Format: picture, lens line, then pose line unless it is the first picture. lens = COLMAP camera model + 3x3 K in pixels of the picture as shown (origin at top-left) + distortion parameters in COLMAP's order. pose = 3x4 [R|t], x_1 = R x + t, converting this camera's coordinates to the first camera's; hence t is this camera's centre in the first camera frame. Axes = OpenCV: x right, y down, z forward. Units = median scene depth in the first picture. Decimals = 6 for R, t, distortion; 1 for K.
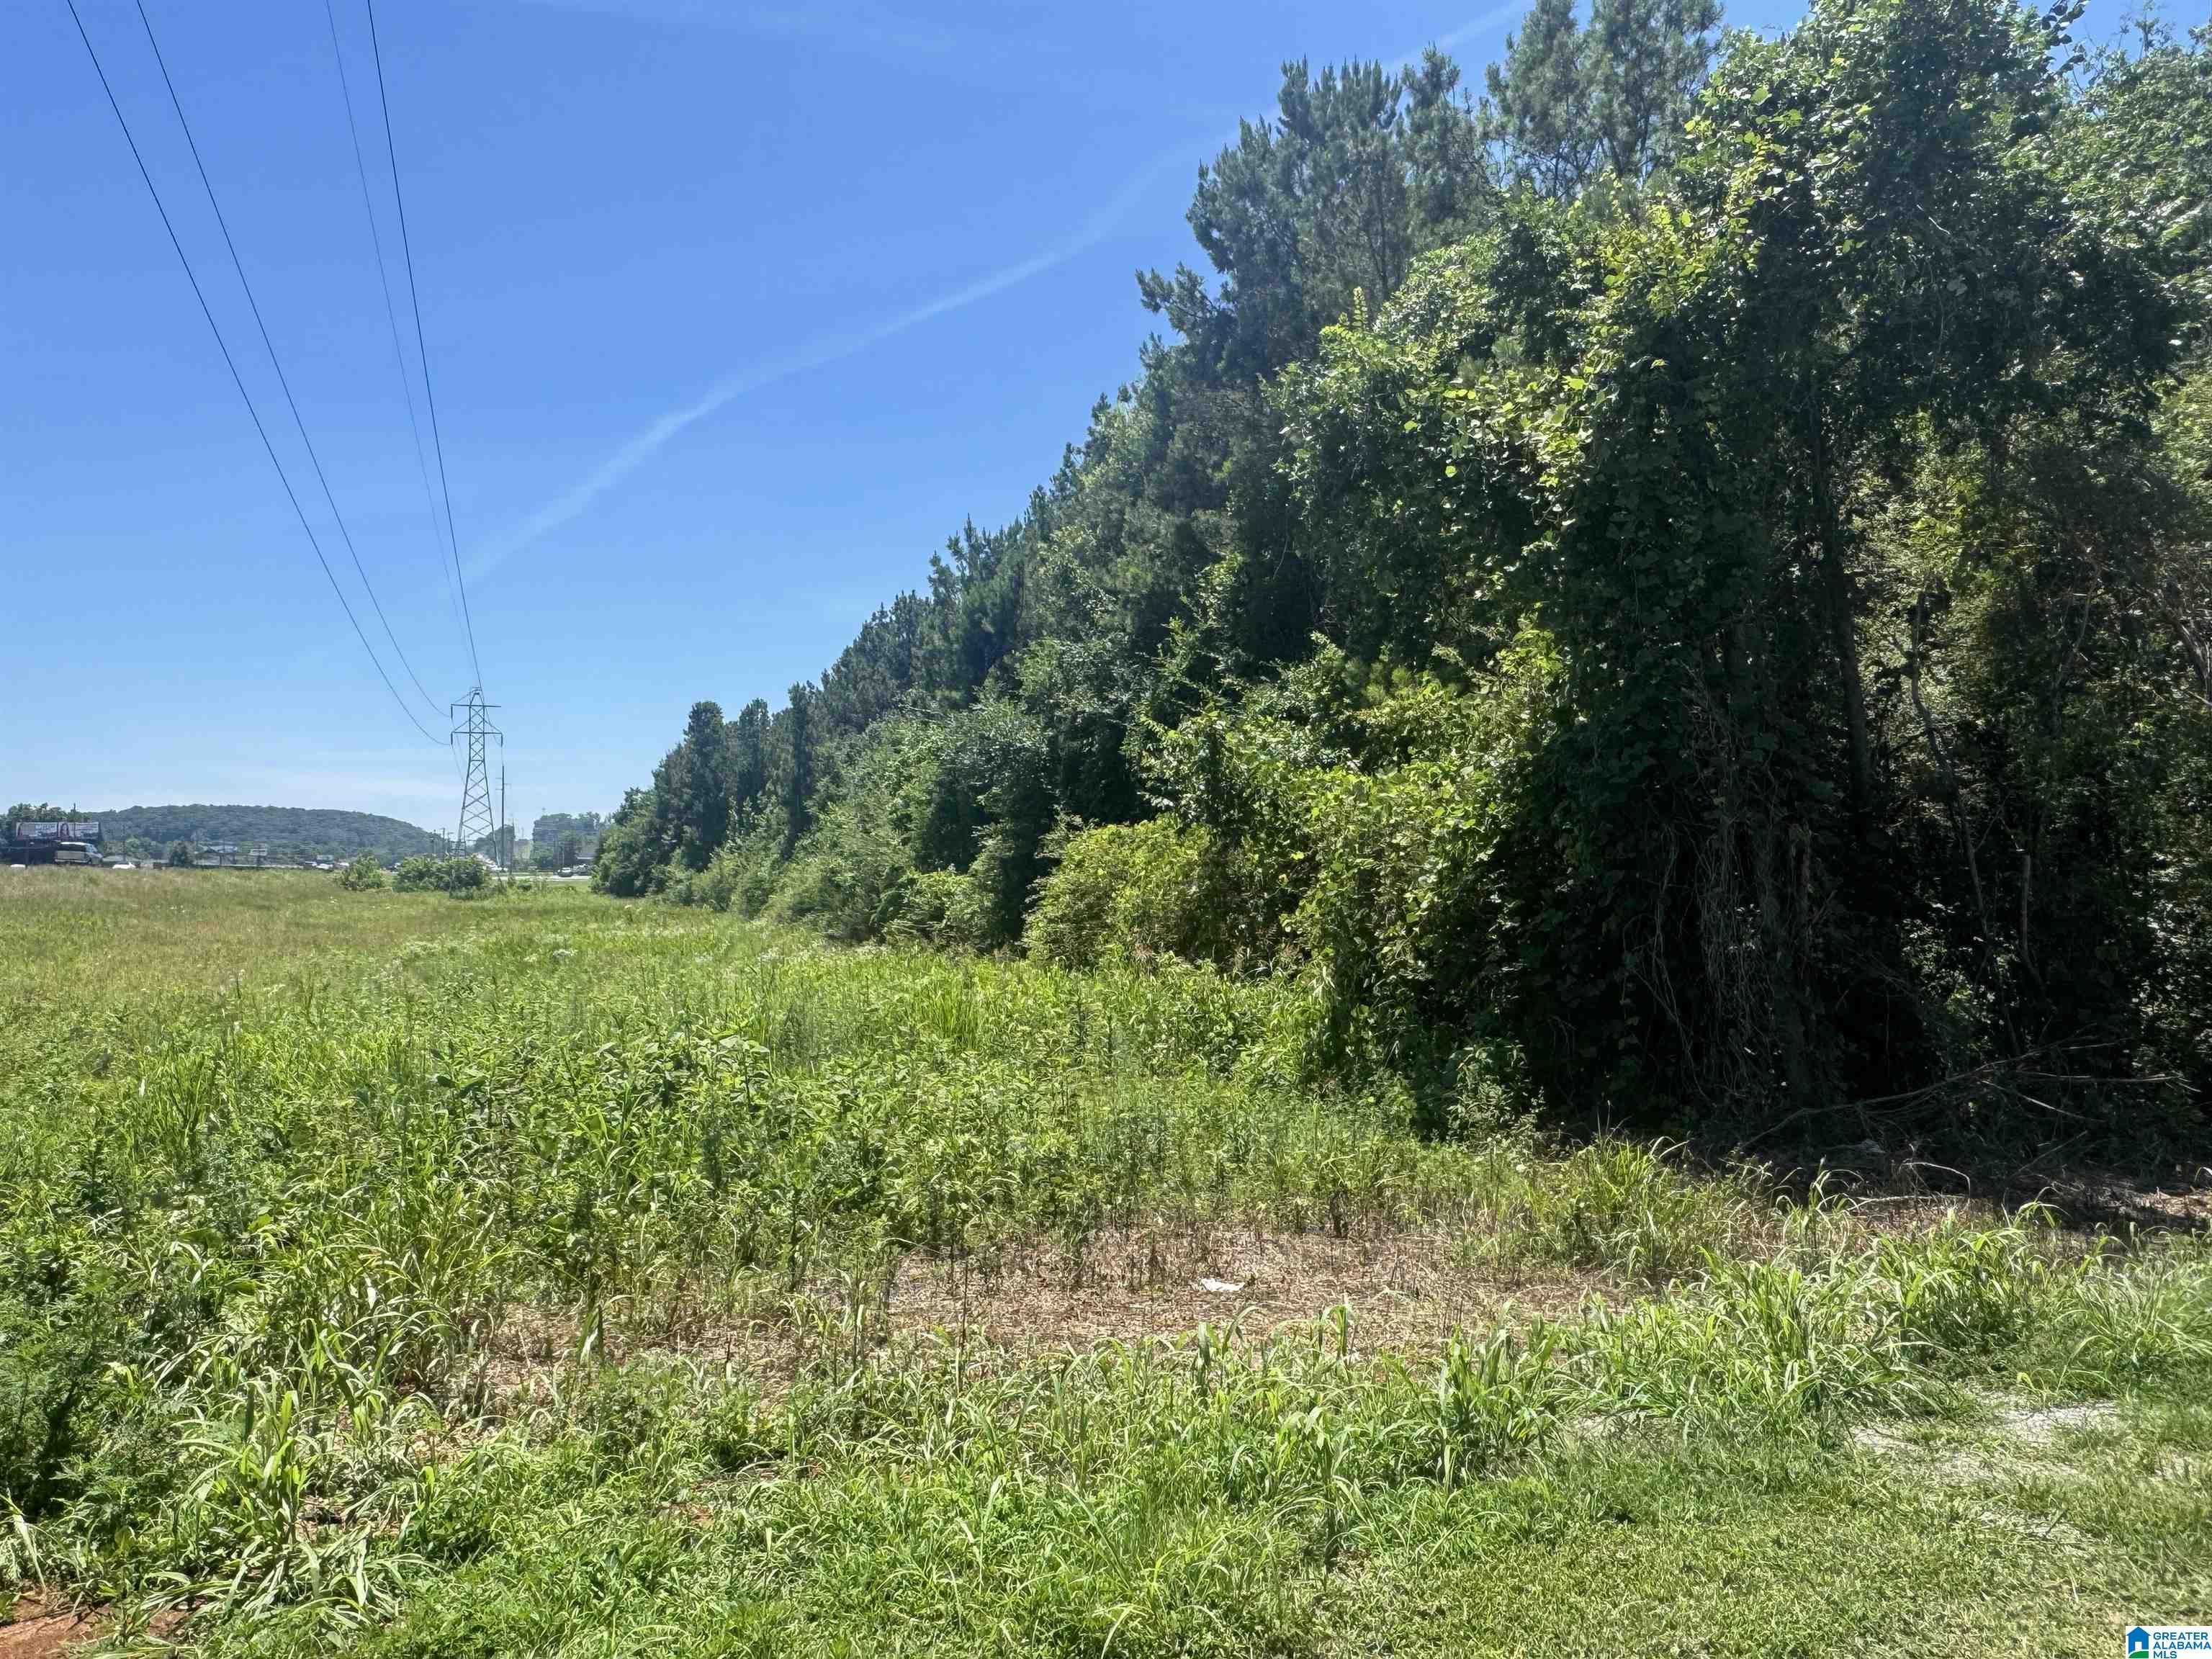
lens RADIAL K [[1548.2, 0, 1106.0], [0, 1548.2, 829.5], [0, 0, 1]] dist [-0.000918, -0.002045]
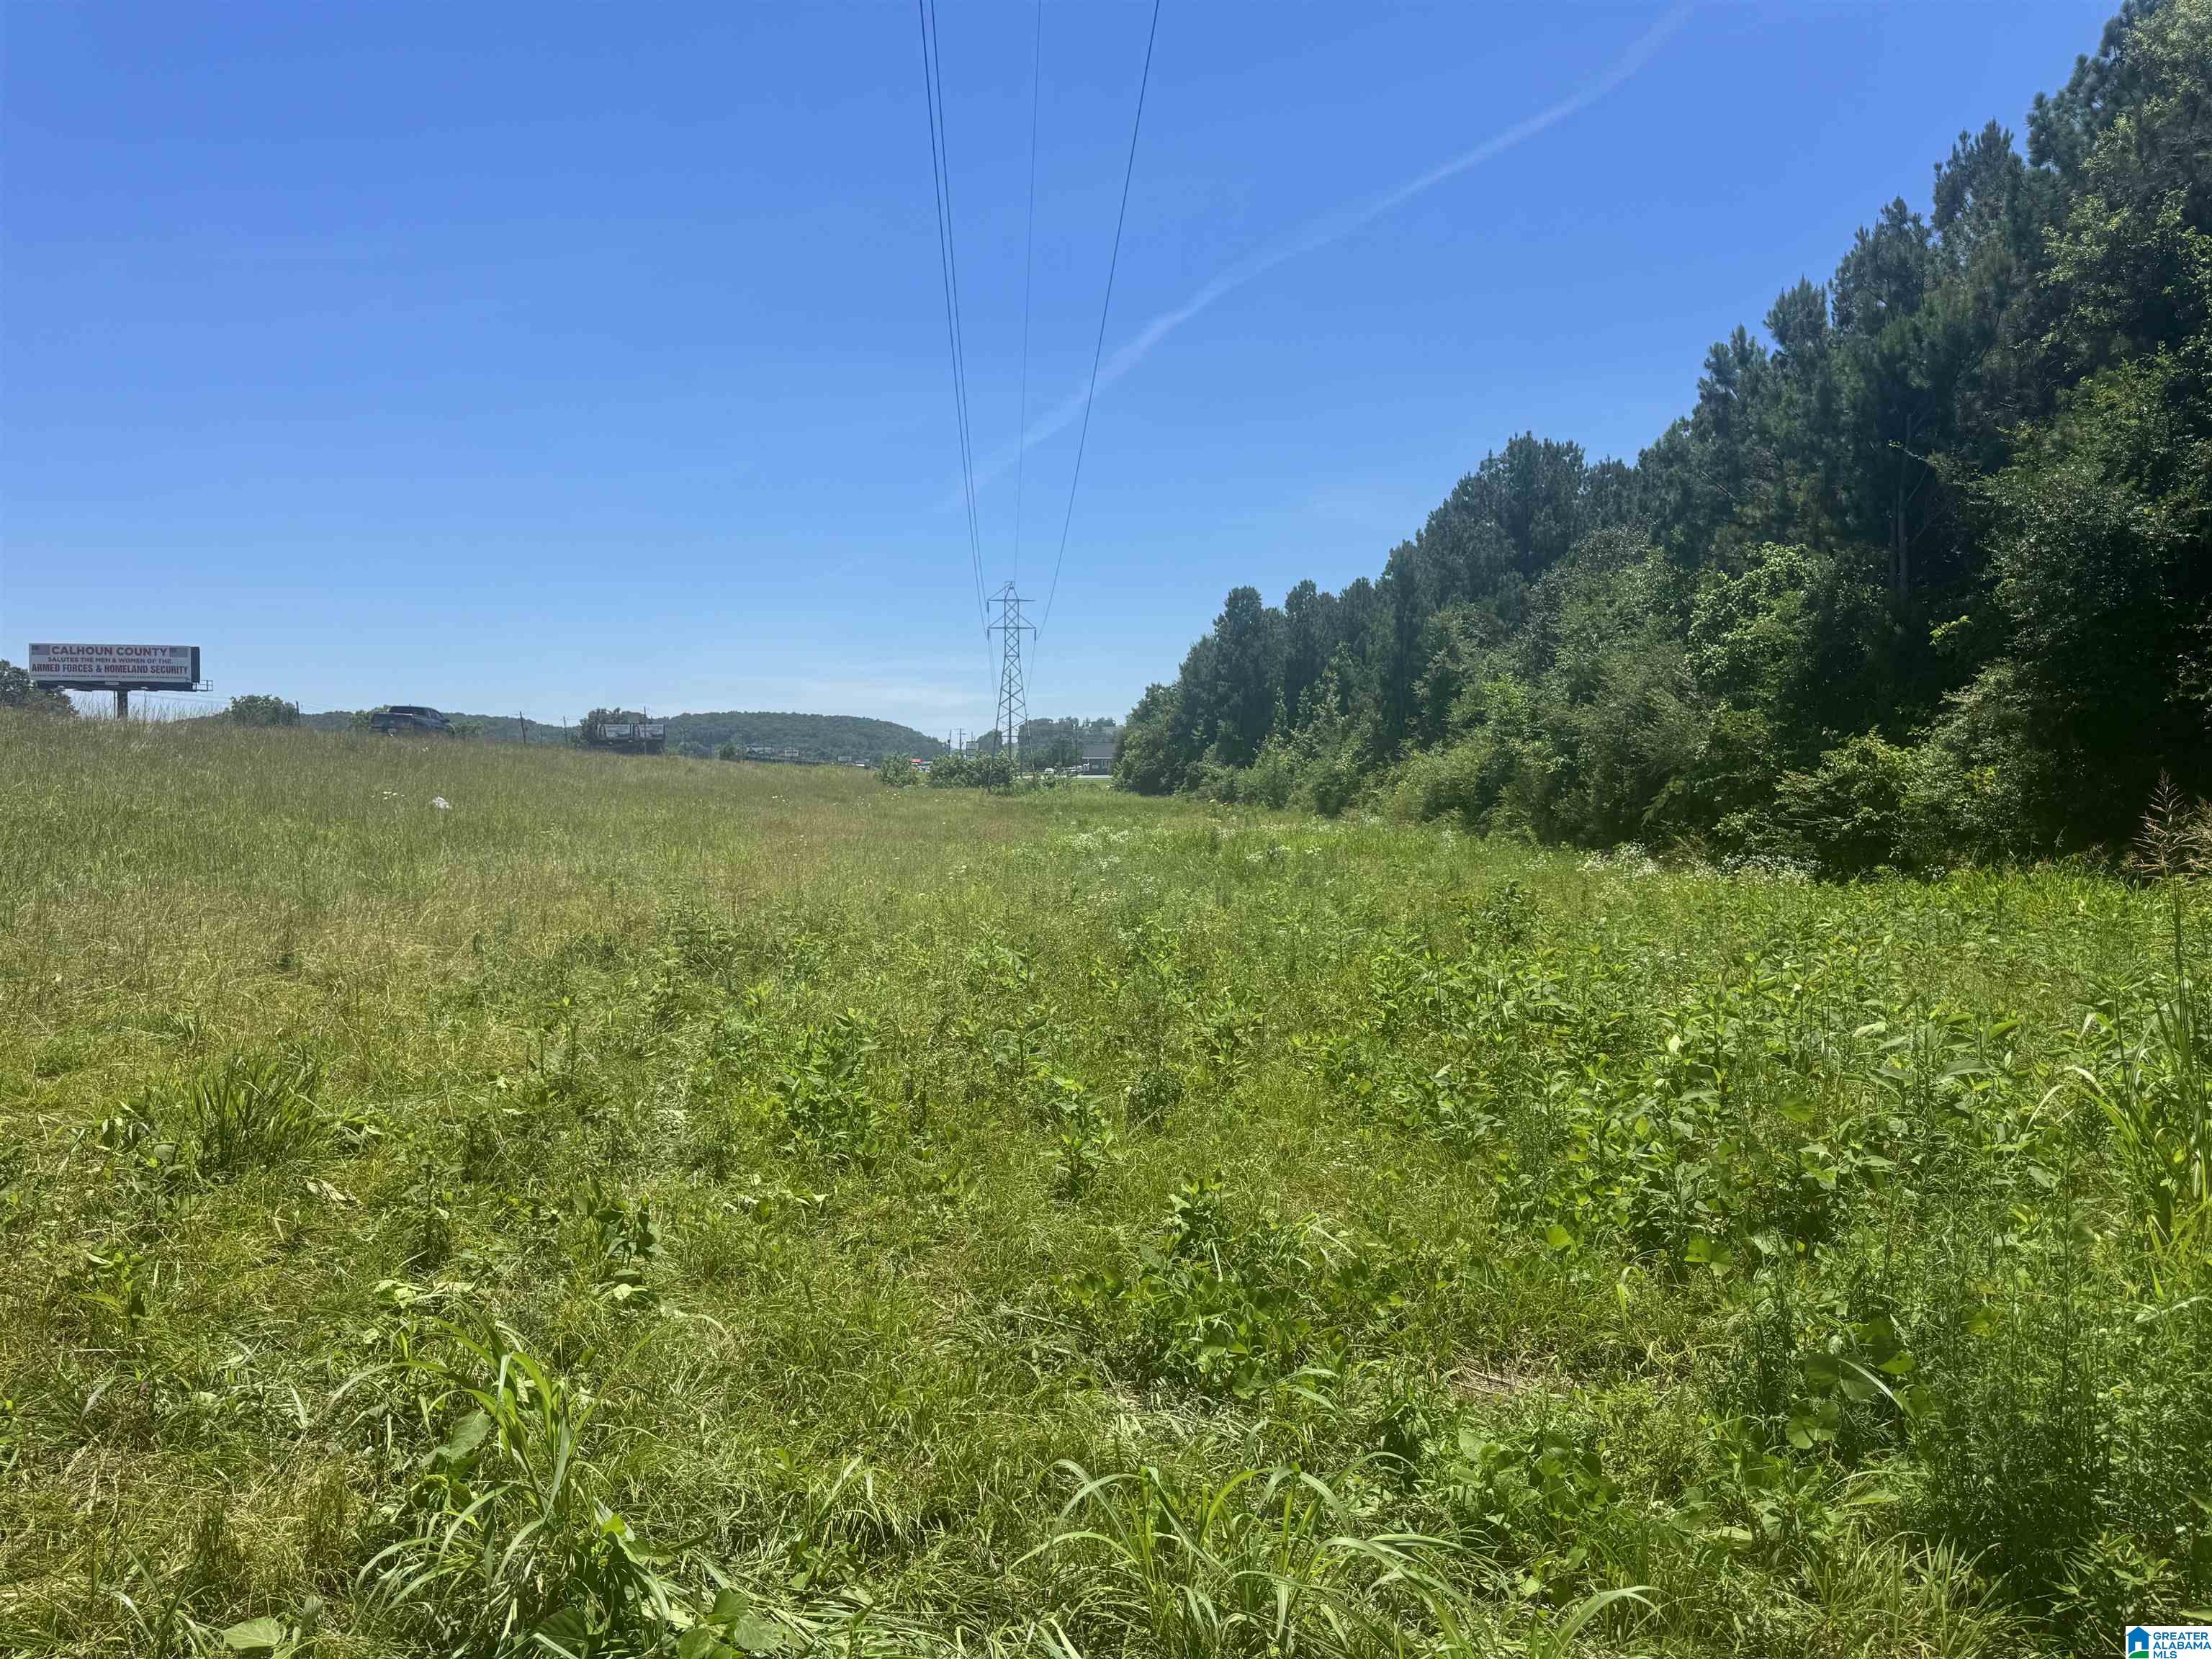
lens RADIAL K [[1541.6, 0, 1087.2], [0, 1541.6, 828.9], [0, 0, 1]] dist [0.086000, -0.134049]
pose [[0.953141, 0.014946, -0.302158, -0.158294], [0.003815, 0.998106, 0.061405, 0.015171], [0.302504, -0.059680, 0.951278, 0.174652]]
